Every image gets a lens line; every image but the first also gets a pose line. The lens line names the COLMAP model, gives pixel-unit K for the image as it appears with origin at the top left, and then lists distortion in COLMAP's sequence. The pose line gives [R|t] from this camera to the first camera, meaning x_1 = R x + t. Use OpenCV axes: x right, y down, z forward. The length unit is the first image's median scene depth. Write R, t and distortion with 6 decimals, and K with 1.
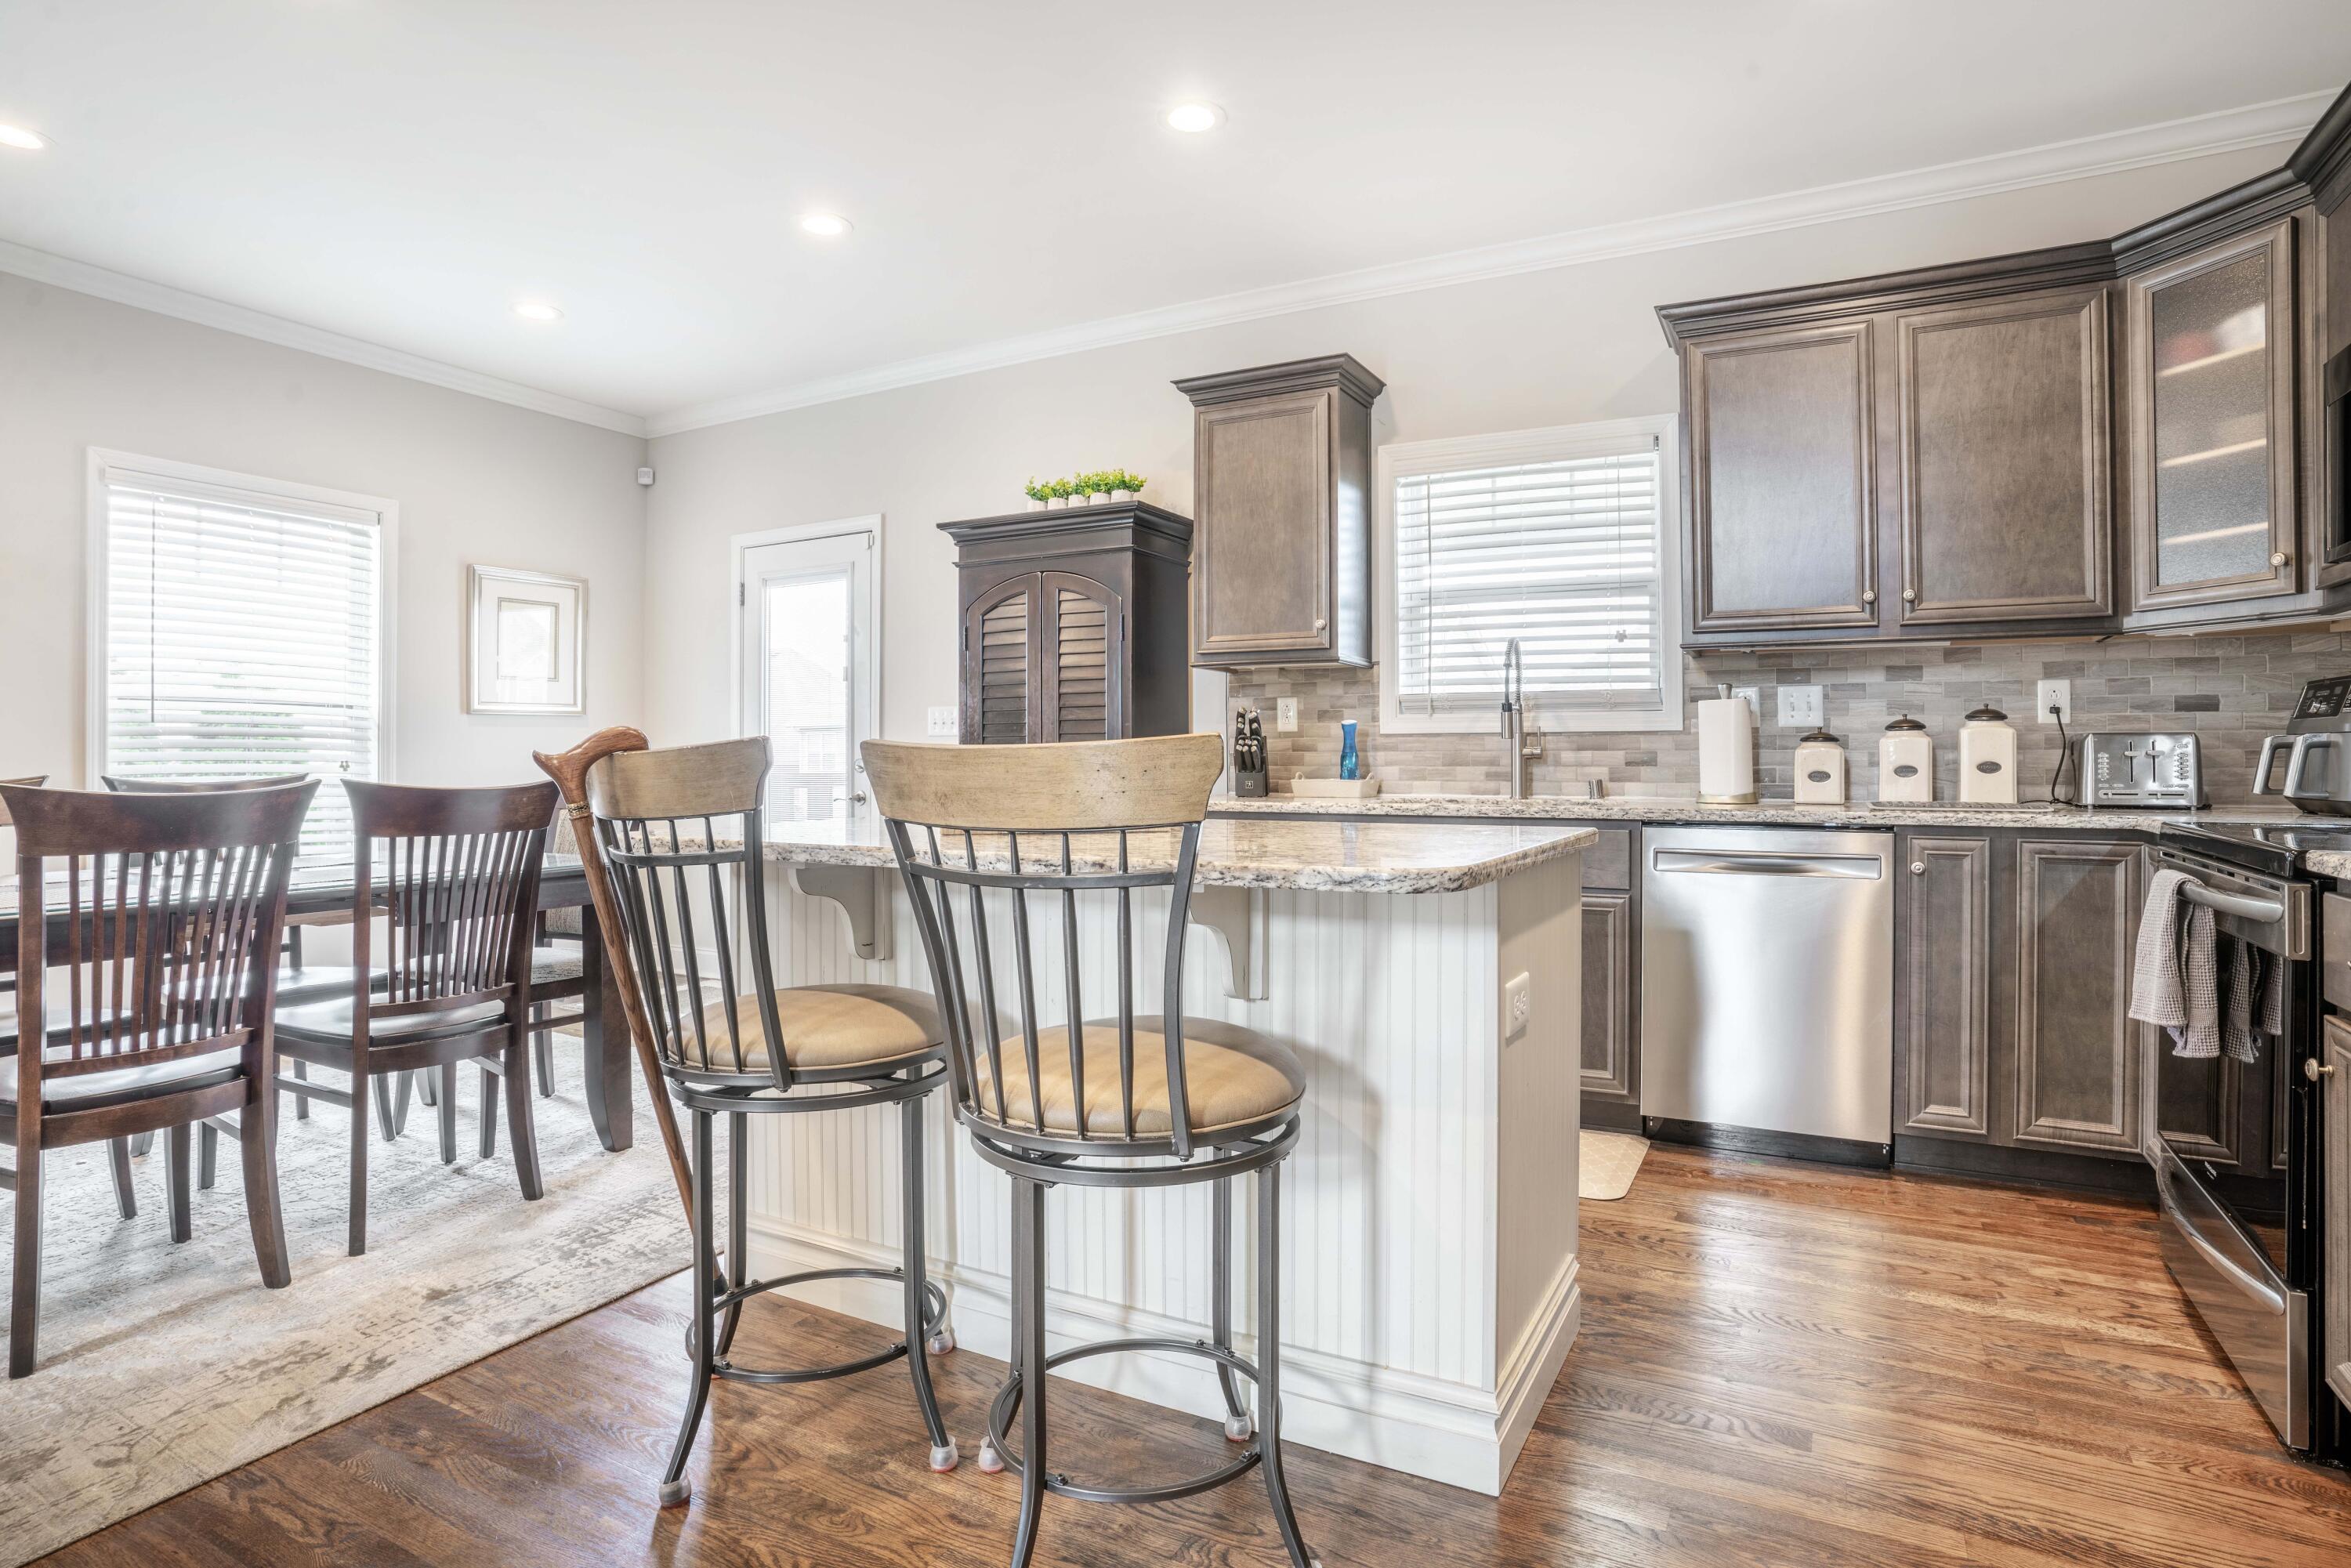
lens RADIAL K [[1418.9, 0, 1051.8], [0, 1418.9, 755.2], [0, 0, 1]] dist [-0.071512, 0.040566]
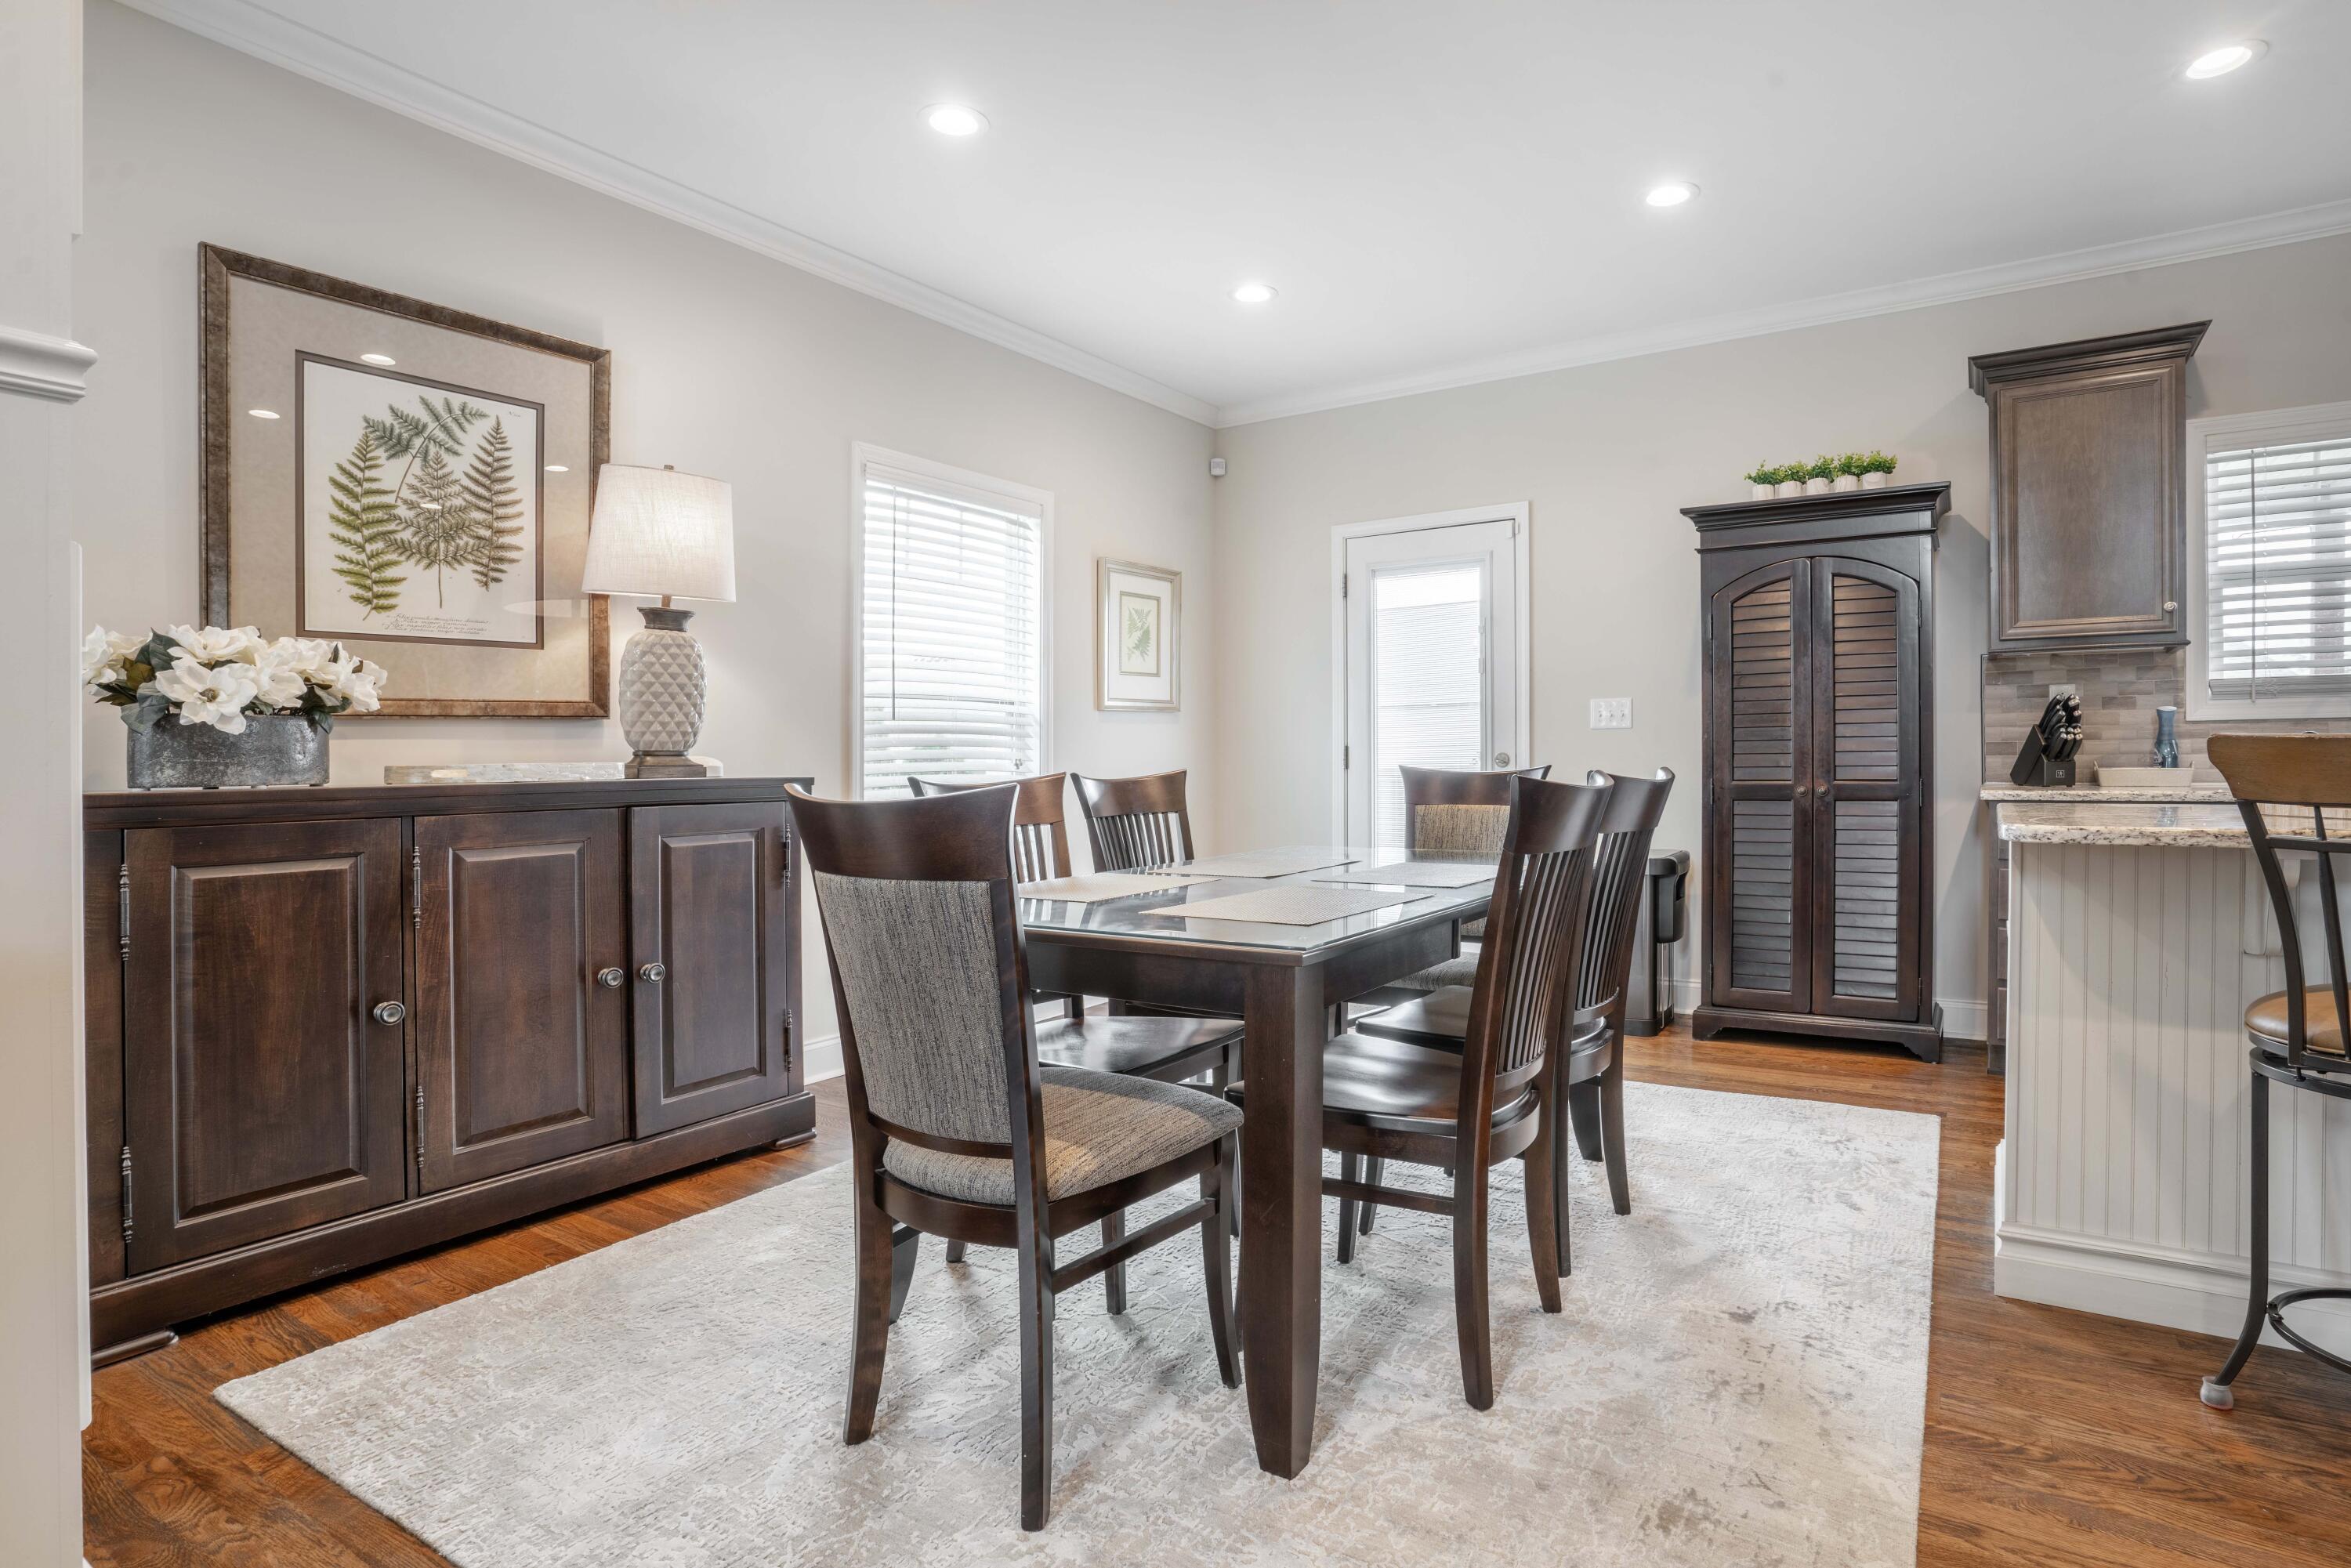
lens RADIAL K [[1418.9, 0, 1209.4], [0, 1418.9, 752.5], [0, 0, 1]] dist [-0.071512, 0.040566]
pose [[0.999118, -0.008158, -0.041190, -0.406004], [0.008029, 0.999962, -0.003278, 0.004596], [0.041215, 0.002945, 0.999146, 0.029610]]
